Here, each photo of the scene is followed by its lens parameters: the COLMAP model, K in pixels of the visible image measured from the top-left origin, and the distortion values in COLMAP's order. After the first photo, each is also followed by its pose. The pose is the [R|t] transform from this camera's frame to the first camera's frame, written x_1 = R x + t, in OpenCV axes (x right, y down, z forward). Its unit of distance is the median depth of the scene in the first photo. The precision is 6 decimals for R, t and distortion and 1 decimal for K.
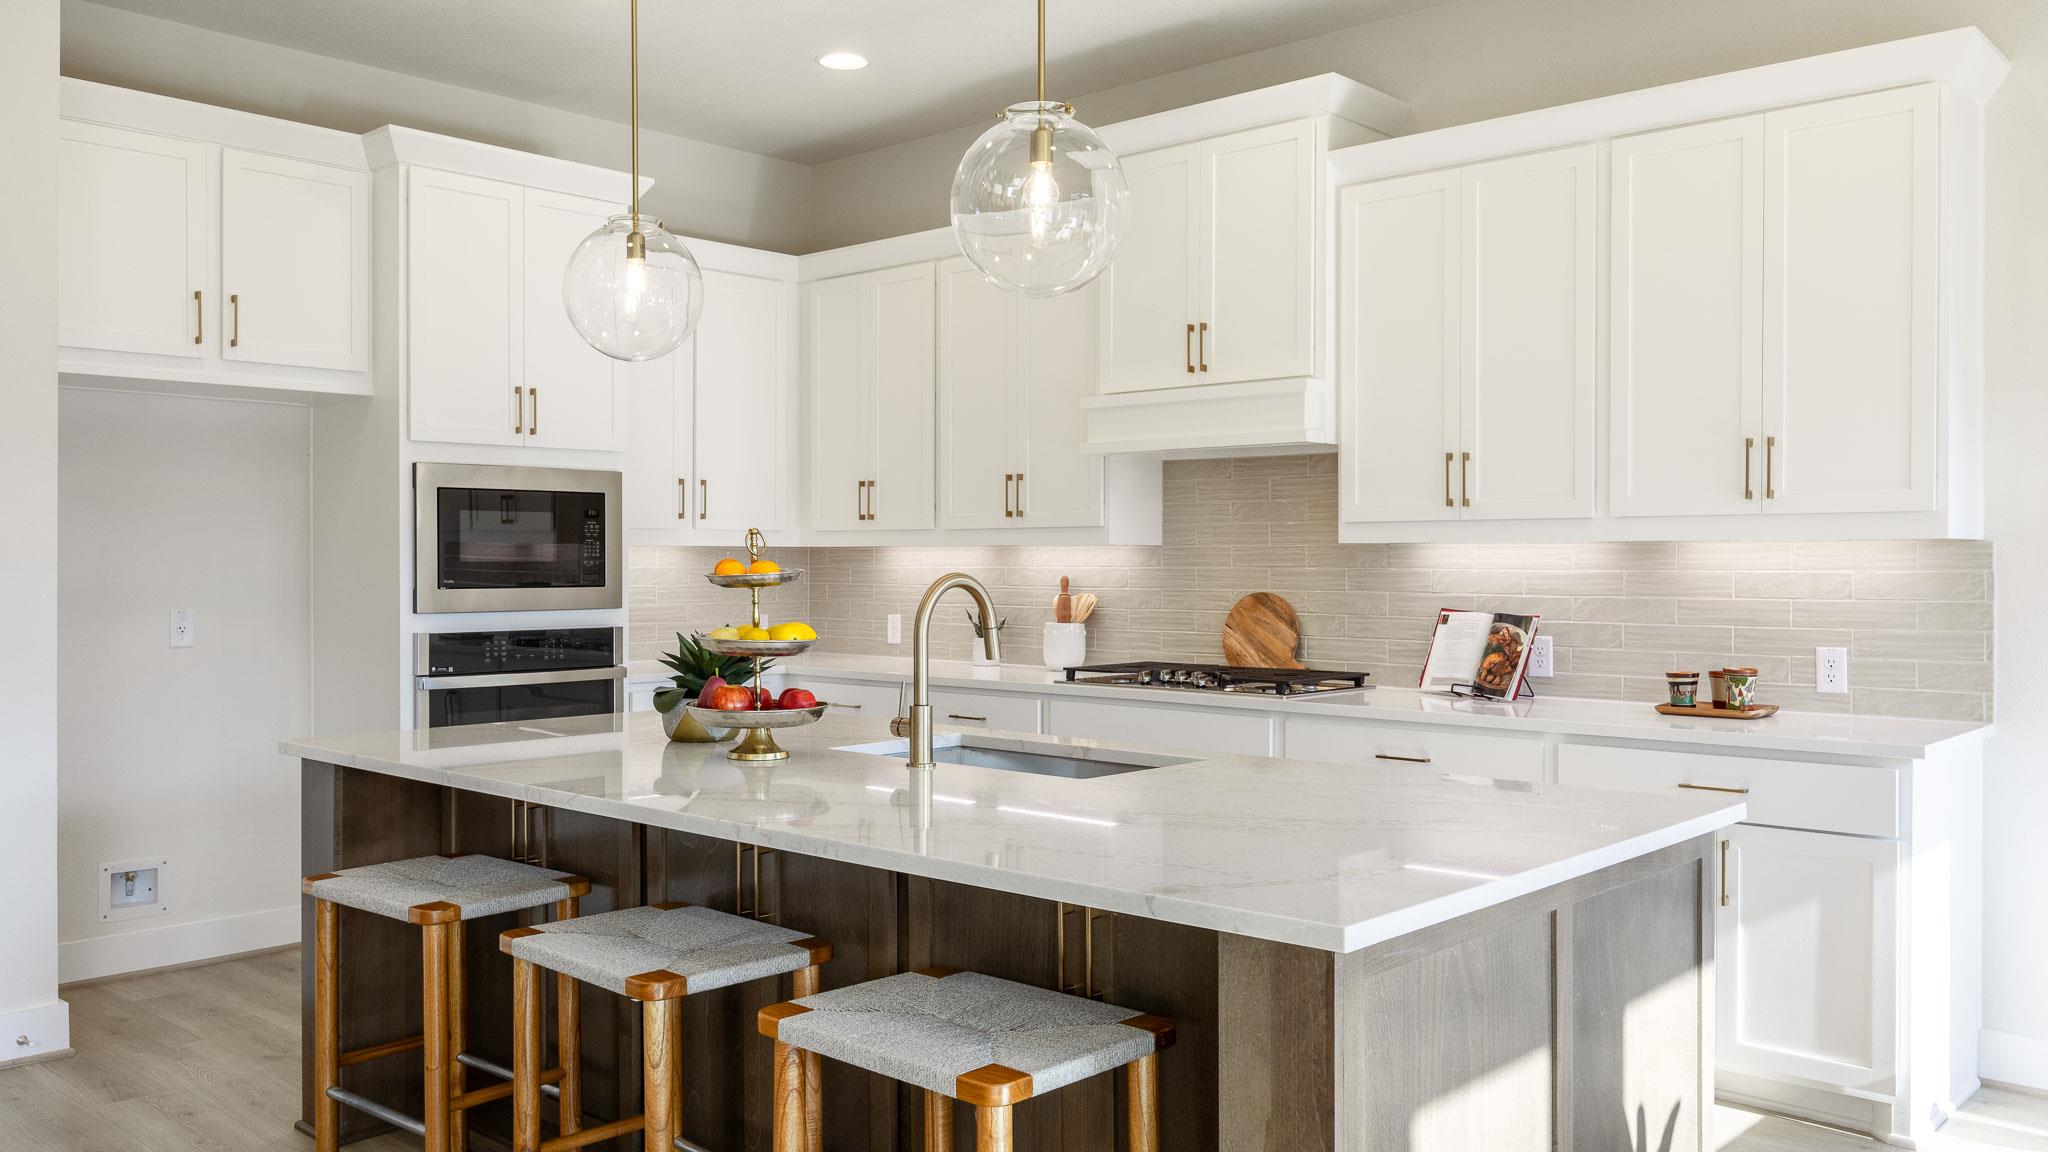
lens RADIAL K [[1634.0, 0, 1023.9], [0, 1634.0, 570.6], [0, 0, 1]] dist [-0.006036, 0.002009]
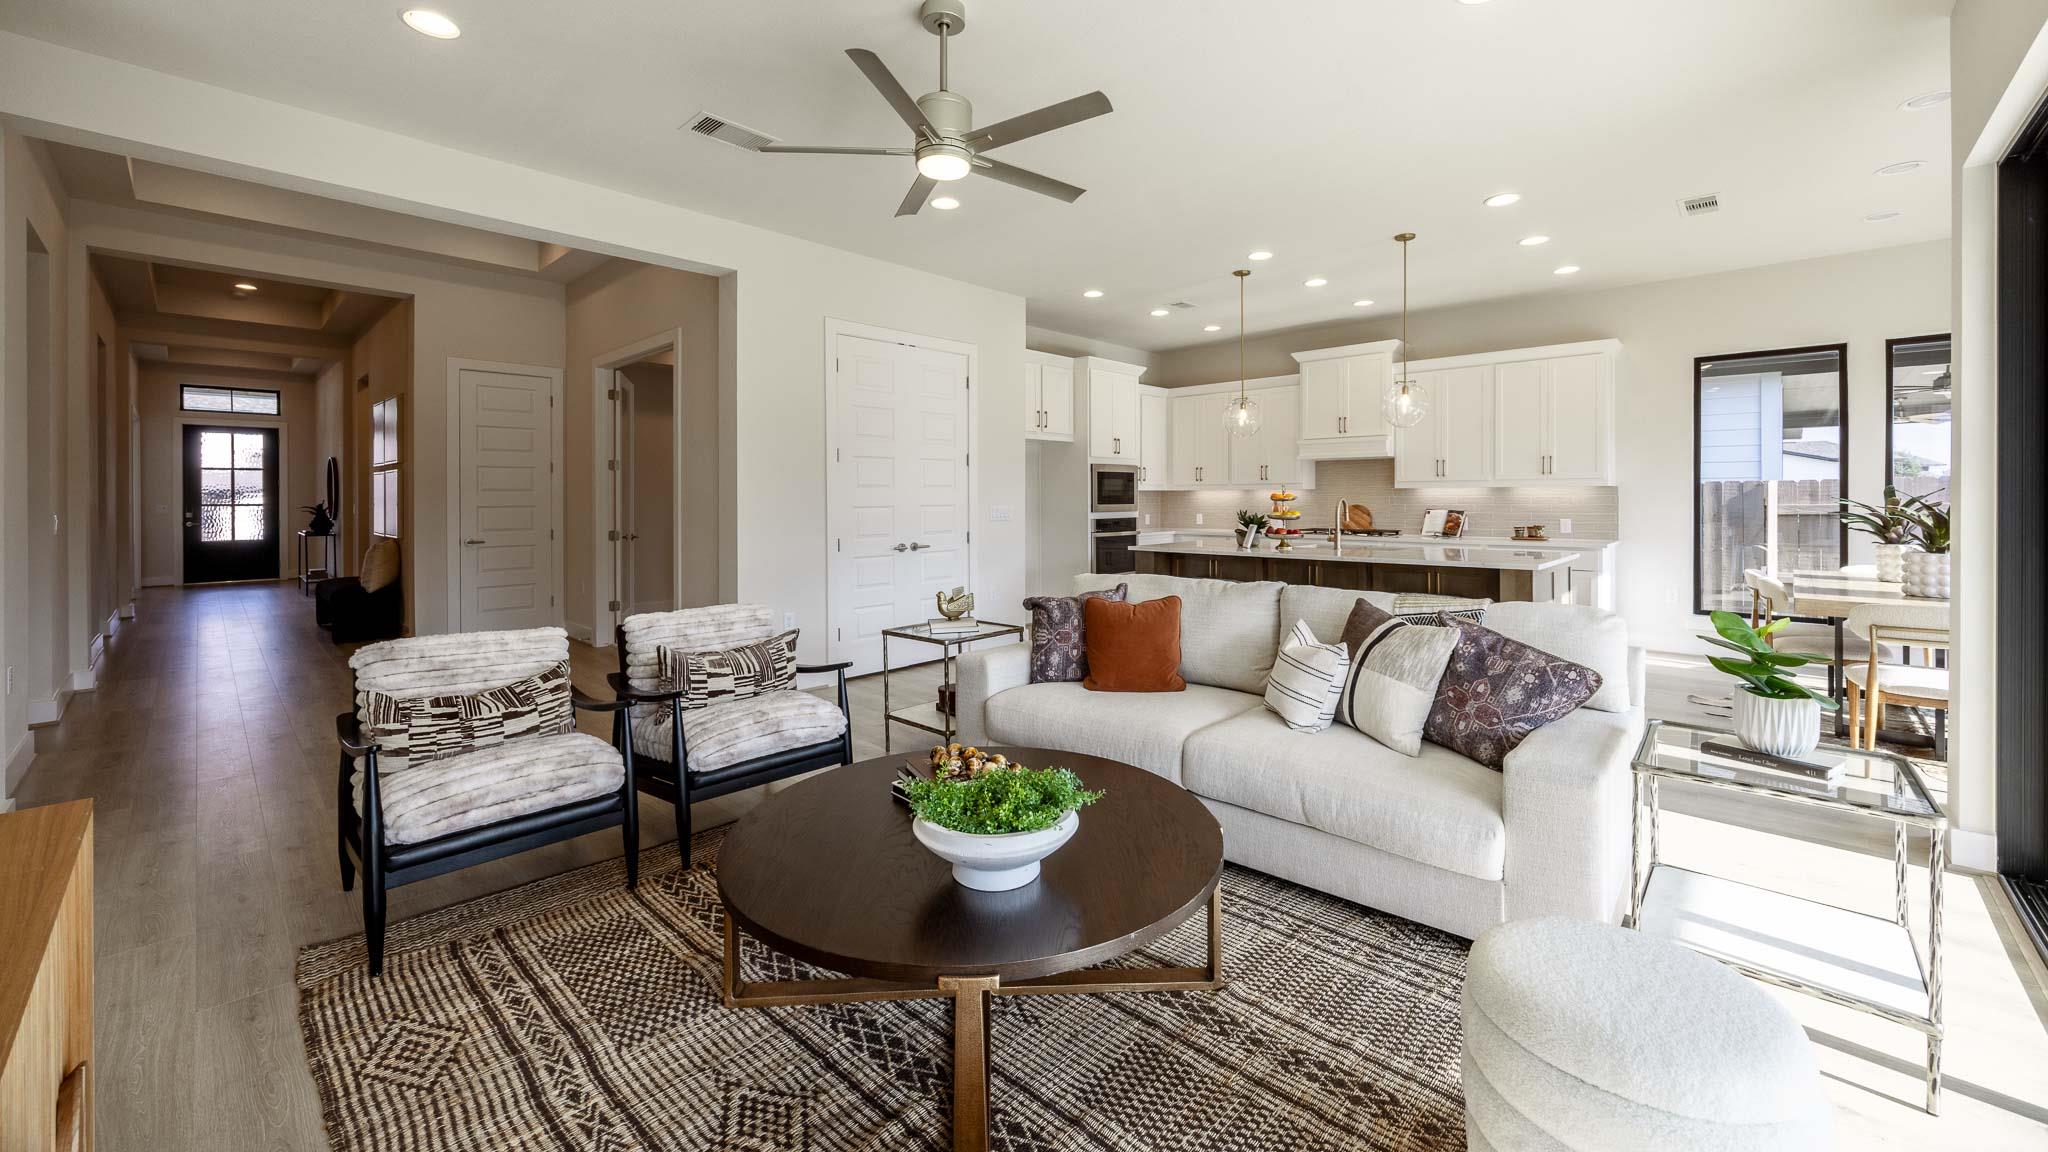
lens RADIAL K [[799.4, 0, 1025.5], [0, 799.4, 506.2], [0, 0, 1]] dist [0.000277, 0.000001]
pose [[0.999963, -0.004685, -0.007250, -0.507689], [0.004720, 0.999977, 0.004839, 0.007054], [0.007227, -0.004873, 0.999962, -0.542217]]
